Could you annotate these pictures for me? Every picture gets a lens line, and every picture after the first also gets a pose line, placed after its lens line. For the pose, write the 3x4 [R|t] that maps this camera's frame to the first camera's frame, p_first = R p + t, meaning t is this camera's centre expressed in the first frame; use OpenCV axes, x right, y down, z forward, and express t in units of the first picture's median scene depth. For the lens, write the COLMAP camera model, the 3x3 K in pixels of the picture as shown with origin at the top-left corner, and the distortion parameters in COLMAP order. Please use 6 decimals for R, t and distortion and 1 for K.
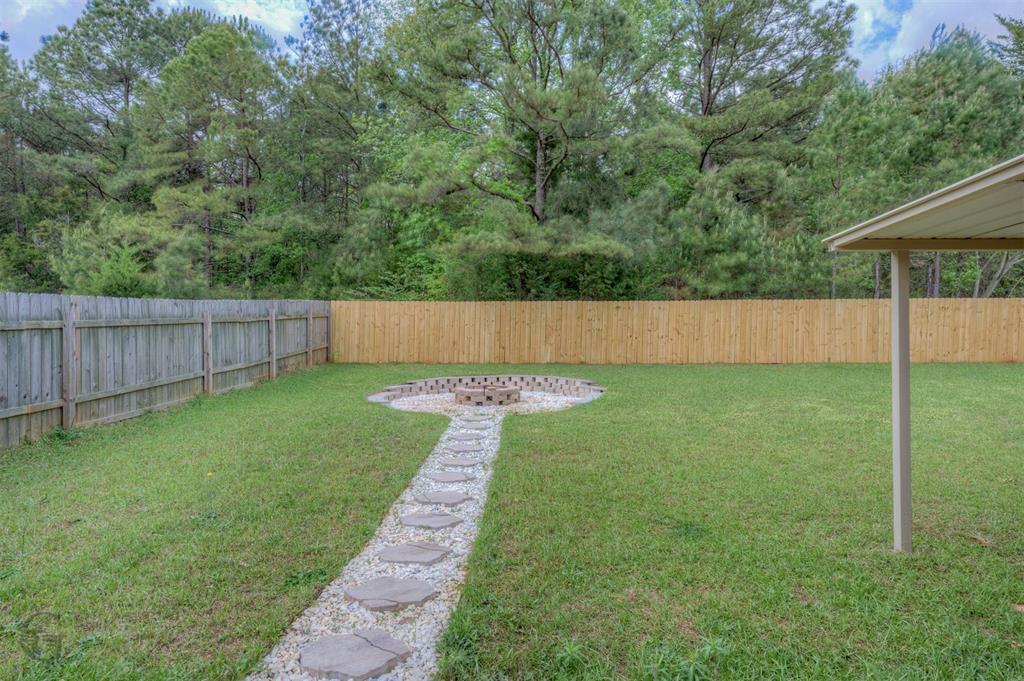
lens RADIAL K [[573.5, 0, 509.2], [0, 573.5, 336.5], [0, 0, 1]] dist [0.016060, 0.000249]
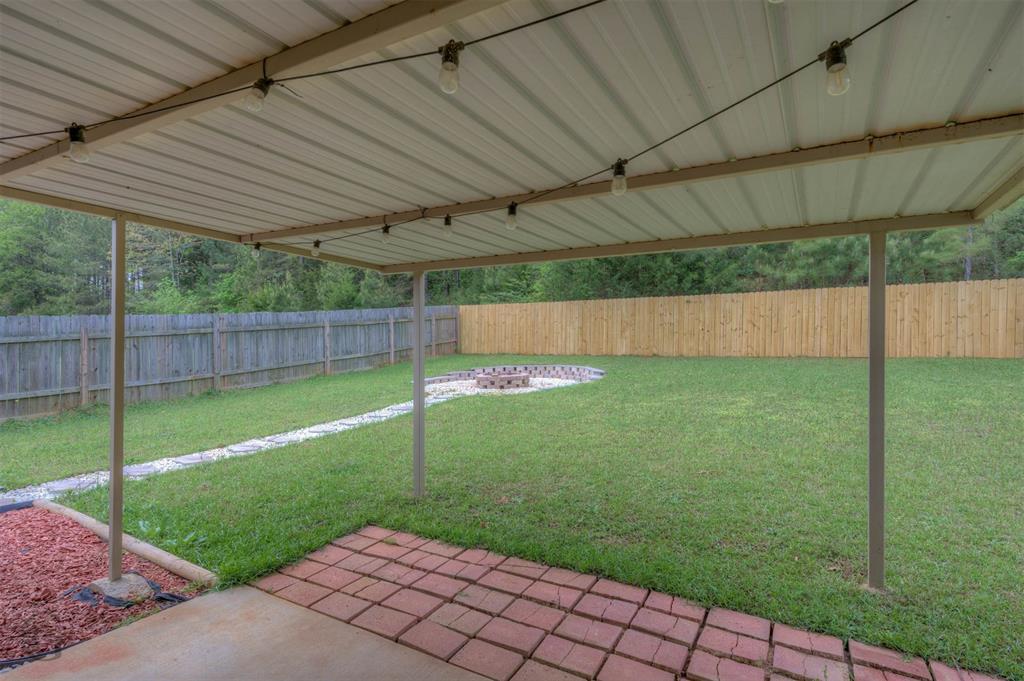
lens RADIAL K [[521.5, 0, 507.7], [0, 521.5, 338.8], [0, 0, 1]] dist [0.004847, -0.001872]
pose [[0.875944, -0.006687, -0.482366, 0.361608], [0.015154, 0.999792, 0.013660, -0.001755], [0.482174, -0.019275, 0.875863, 0.021408]]
